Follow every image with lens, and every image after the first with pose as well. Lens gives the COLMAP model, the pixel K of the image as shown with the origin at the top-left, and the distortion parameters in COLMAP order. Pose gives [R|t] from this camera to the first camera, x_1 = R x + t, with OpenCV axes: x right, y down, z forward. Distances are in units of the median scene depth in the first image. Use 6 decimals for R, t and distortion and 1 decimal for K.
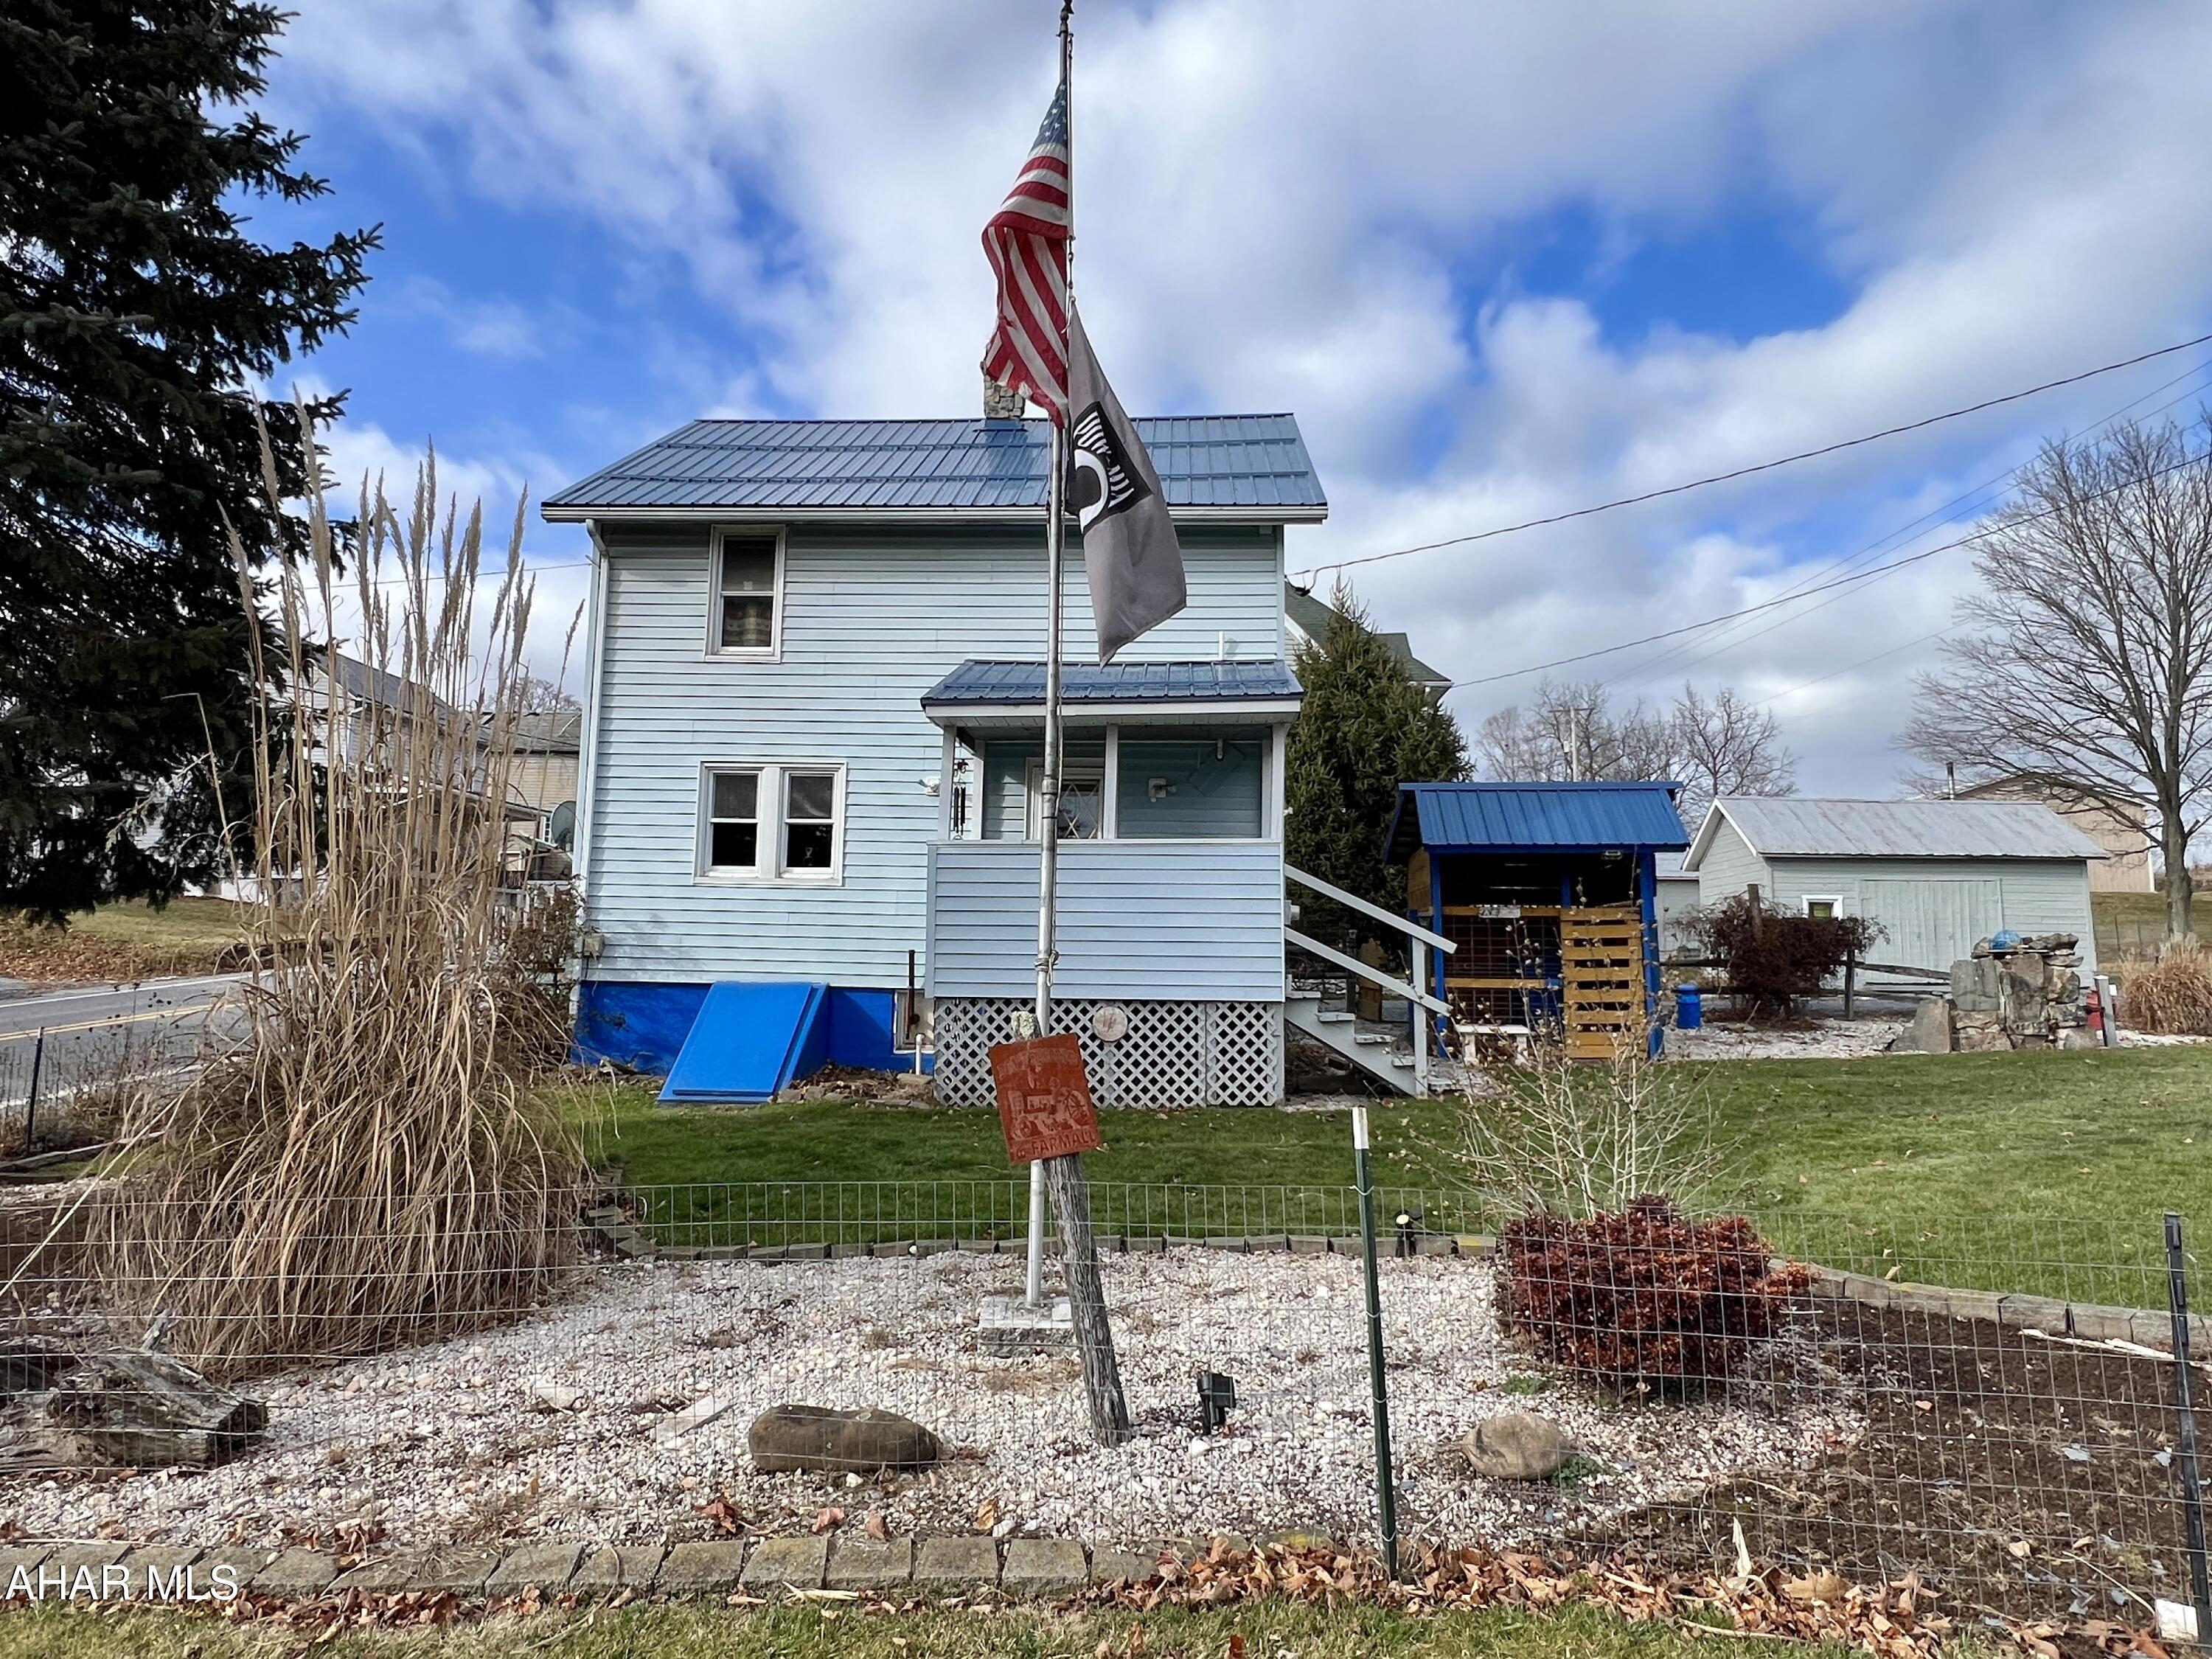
lens RADIAL K [[1279.1, 0, 1102.3], [0, 1279.1, 824.6], [0, 0, 1]] dist [0.006399, -0.000763]
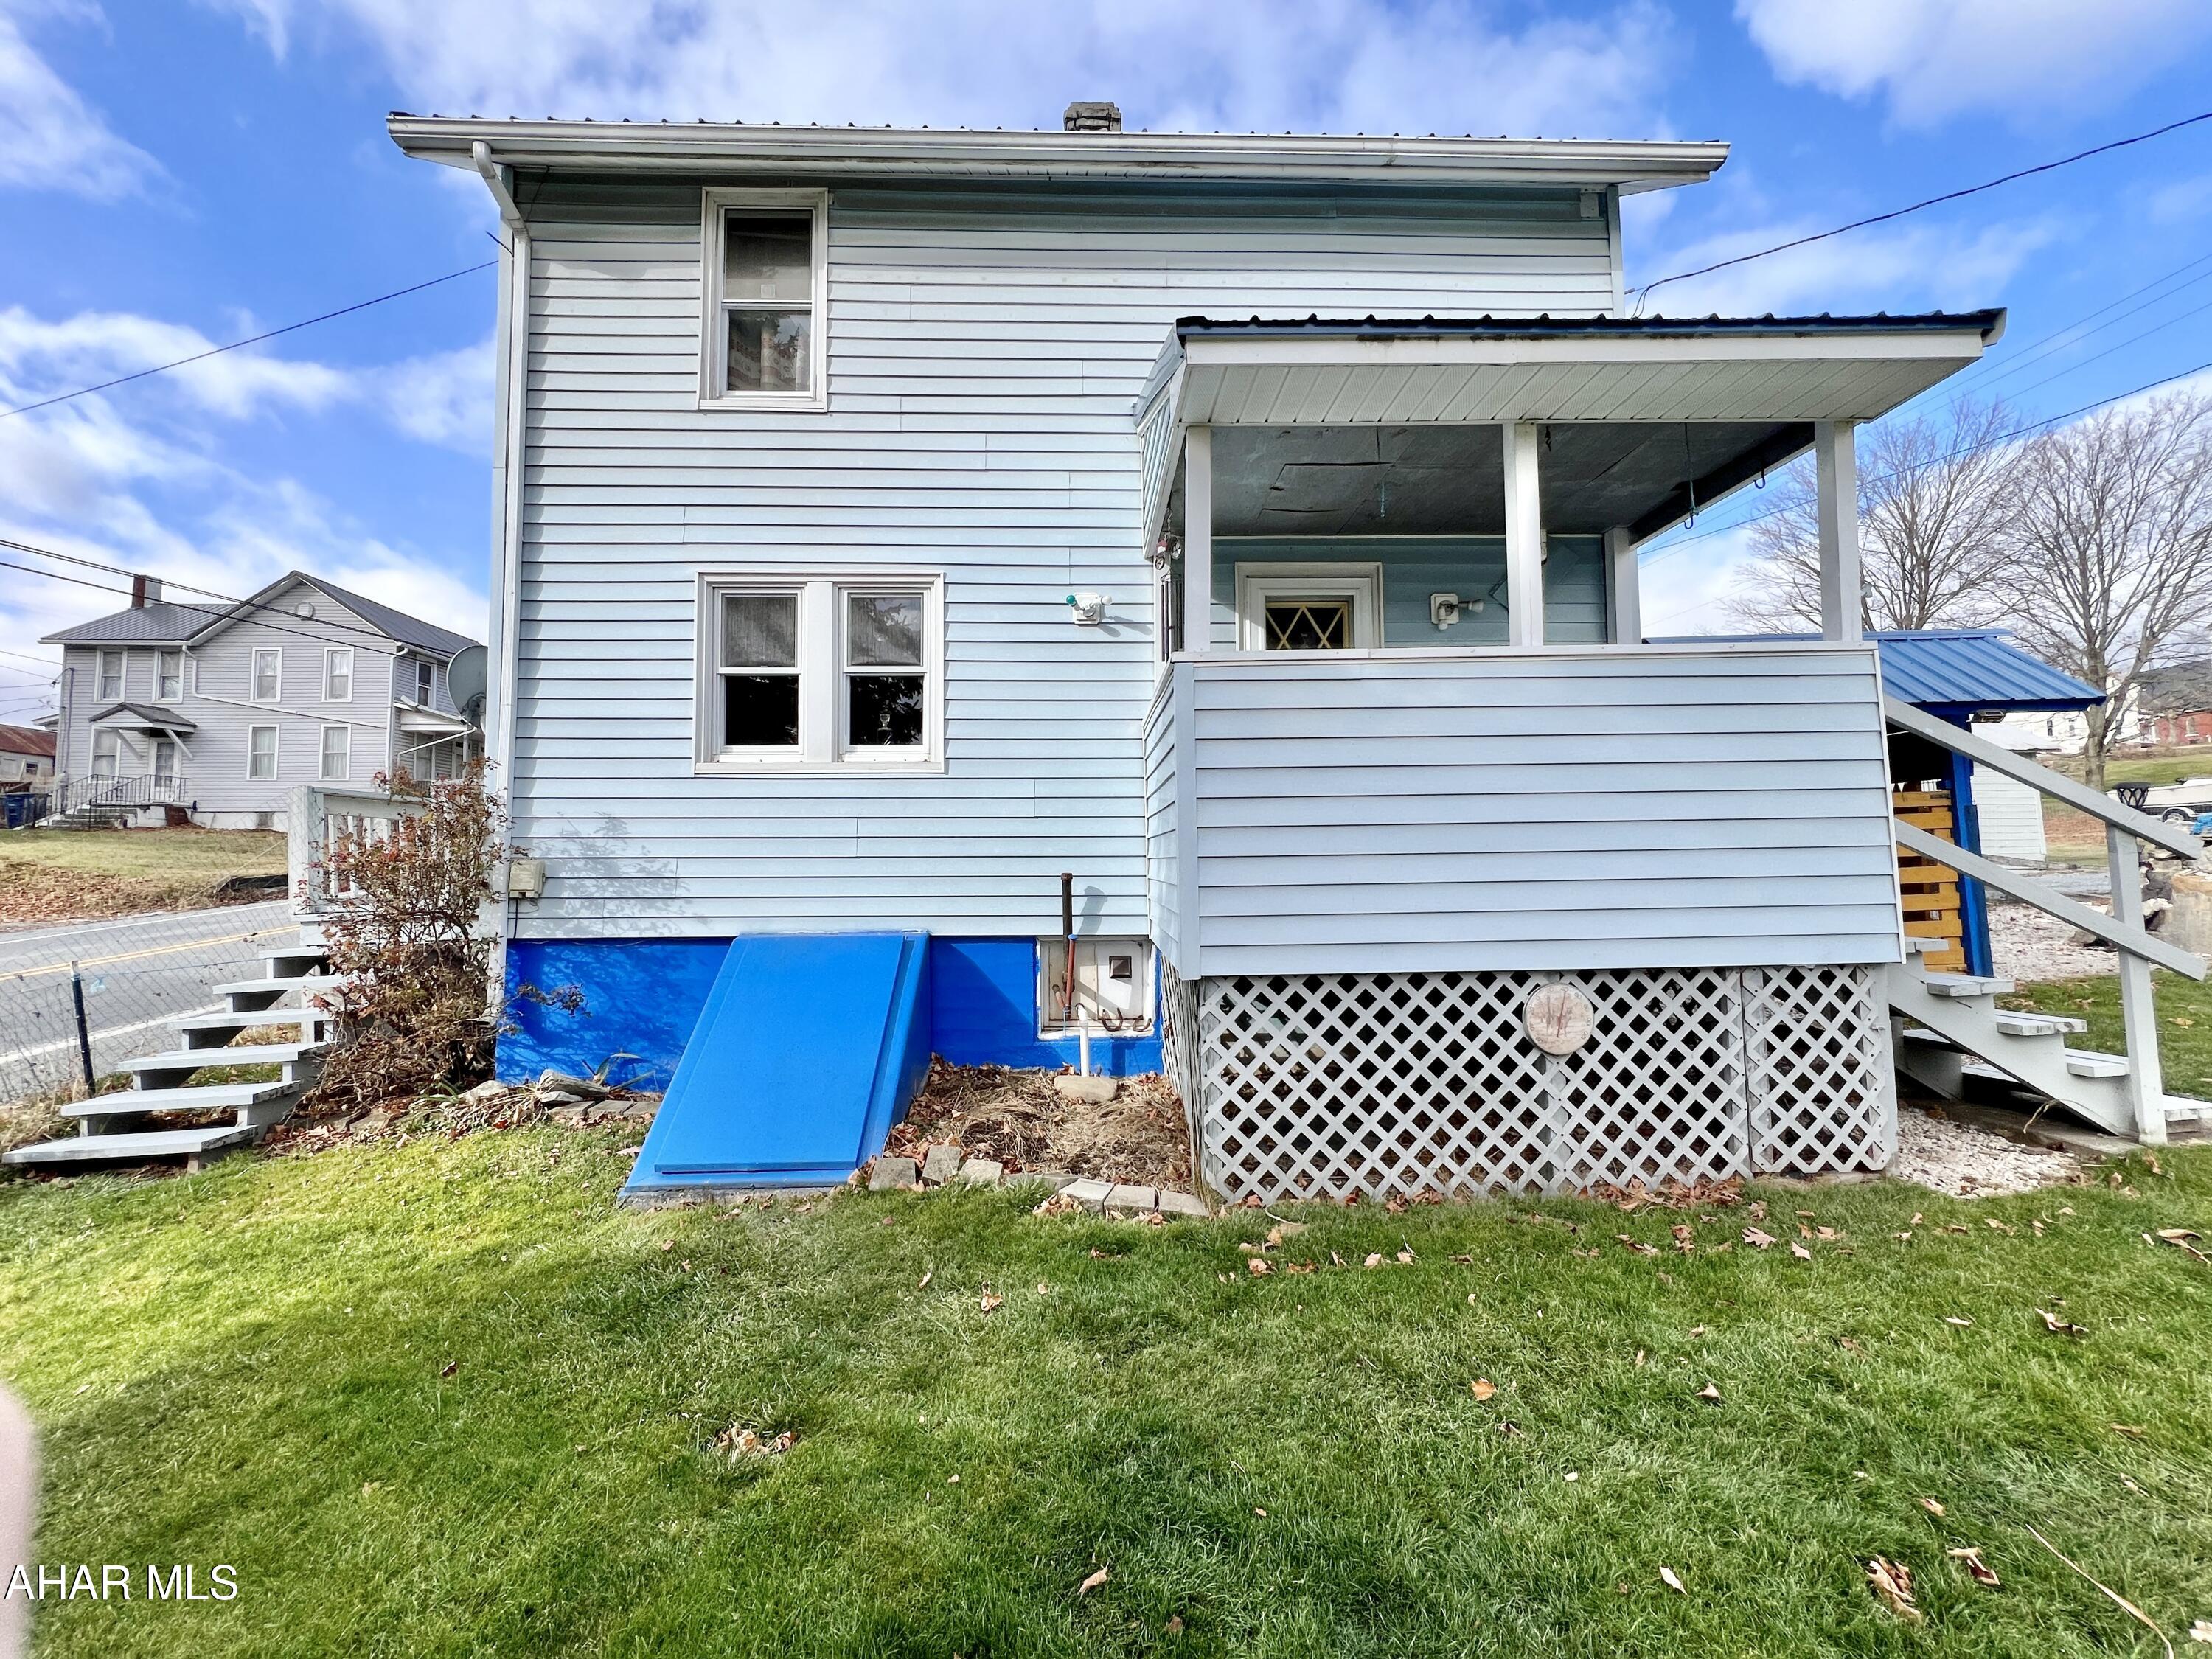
lens RADIAL K [[880.9, 0, 1108.1], [0, 880.9, 824.5], [0, 0, 1]] dist [-0.000345, -0.000024]
pose [[0.995816, -0.022877, 0.088473, -0.165058], [0.017185, 0.997765, 0.064571, 0.047491], [-0.089753, -0.062780, 0.993983, 0.577209]]
